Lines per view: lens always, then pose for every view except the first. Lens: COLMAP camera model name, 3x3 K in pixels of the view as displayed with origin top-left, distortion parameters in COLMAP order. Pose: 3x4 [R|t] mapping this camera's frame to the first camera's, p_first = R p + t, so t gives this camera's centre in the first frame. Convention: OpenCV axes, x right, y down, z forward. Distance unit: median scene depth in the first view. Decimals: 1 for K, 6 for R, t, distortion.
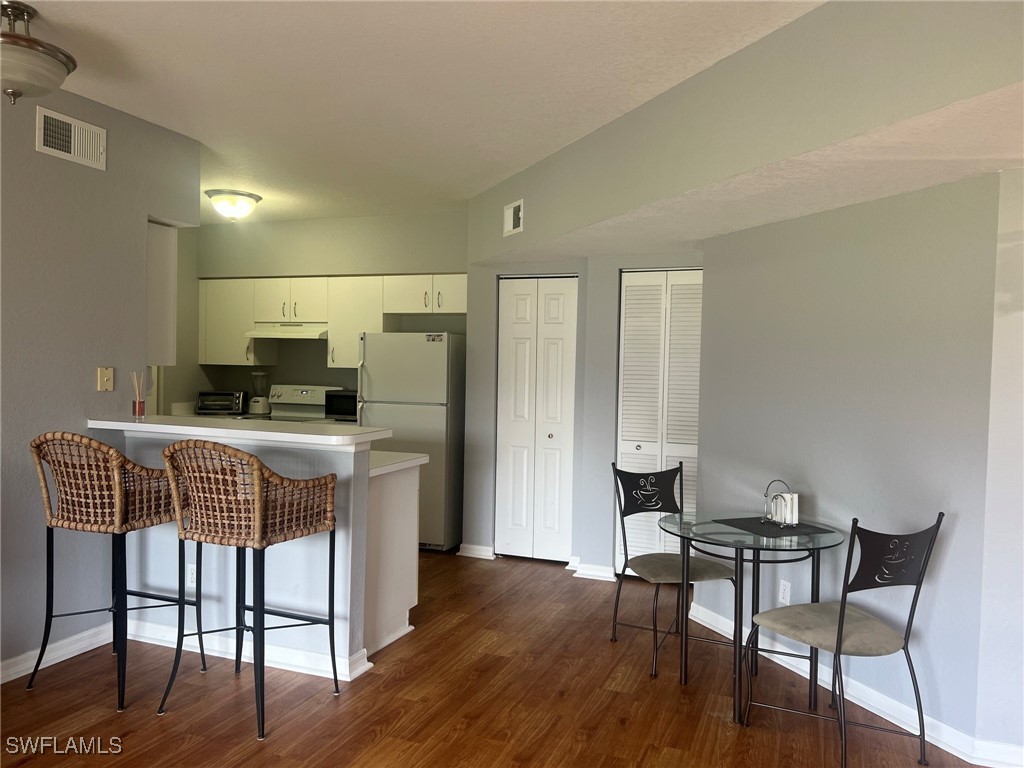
lens RADIAL K [[769.3, 0, 516.4], [0, 769.3, 380.9], [0, 0, 1]] dist [0.053277, -0.053749]
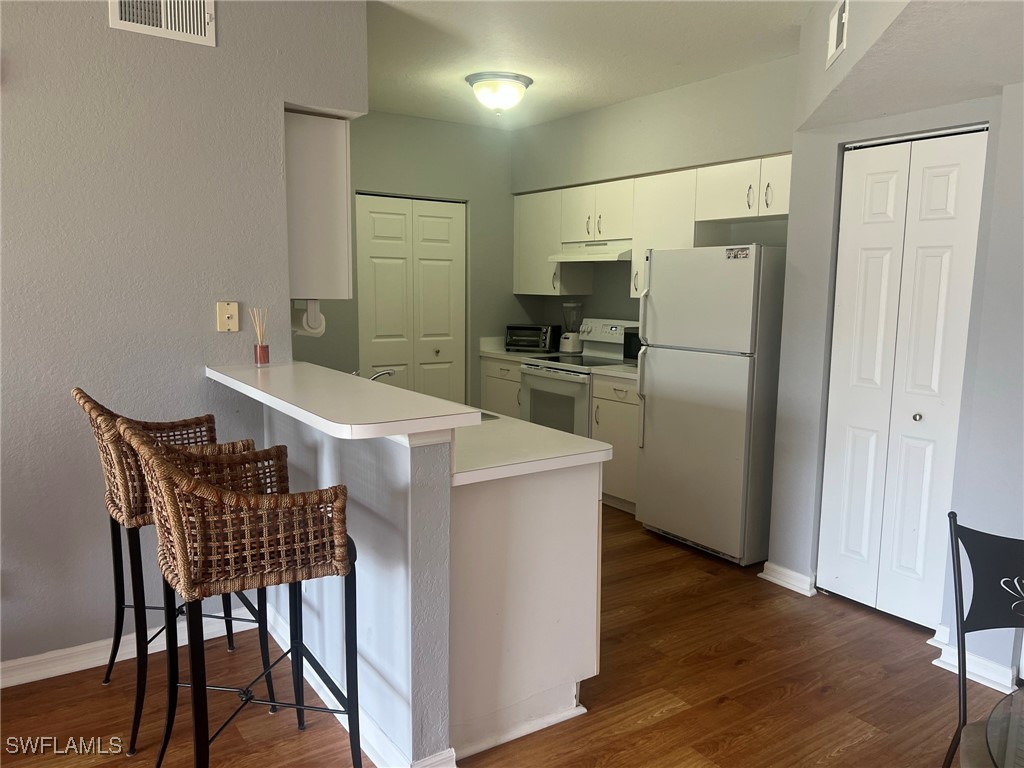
lens RADIAL K [[769.3, 0, 515.7], [0, 769.3, 390.8], [0, 0, 1]] dist [0.053277, -0.053749]
pose [[0.827762, 0.066799, -0.557090, 0.131121], [-0.005225, 0.993762, 0.111395, -0.013244], [0.561056, -0.089298, 0.822947, 0.377888]]
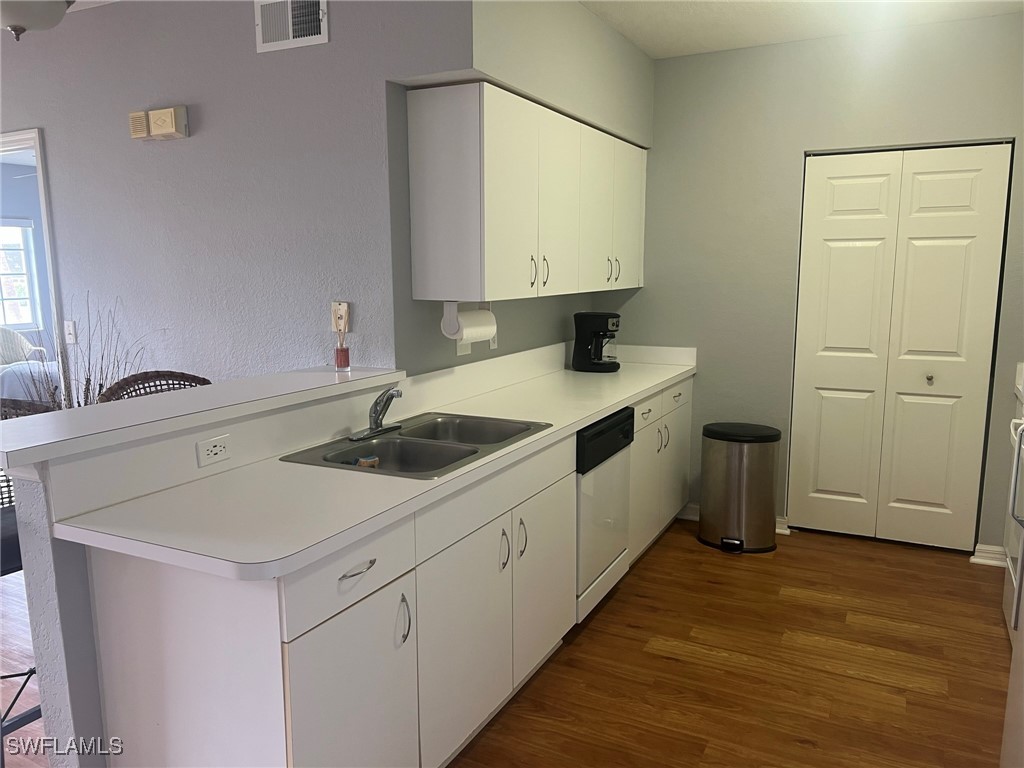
lens RADIAL K [[769.3, 0, 508.9], [0, 769.3, 384.9], [0, 0, 1]] dist [0.053277, -0.053749]
pose [[-0.100366, 0.130658, -0.986334, 0.186727], [-0.016615, 0.990982, 0.132964, -0.031284], [0.994812, 0.029733, -0.097290, 0.948726]]
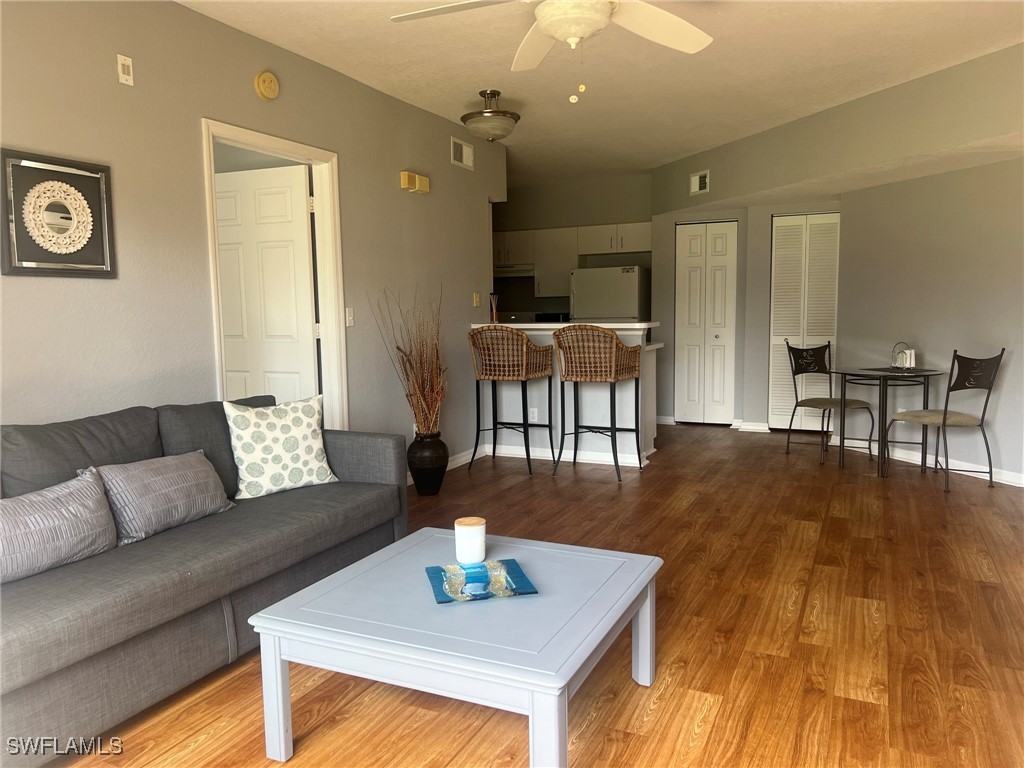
lens RADIAL K [[769.3, 0, 512.5], [0, 769.3, 388.6], [0, 0, 1]] dist [0.053277, -0.053749]
pose [[0.997385, -0.029137, -0.066132, -0.263393], [0.034401, 0.996208, 0.079918, 0.044633], [0.063553, -0.081984, 0.994605, -0.487714]]
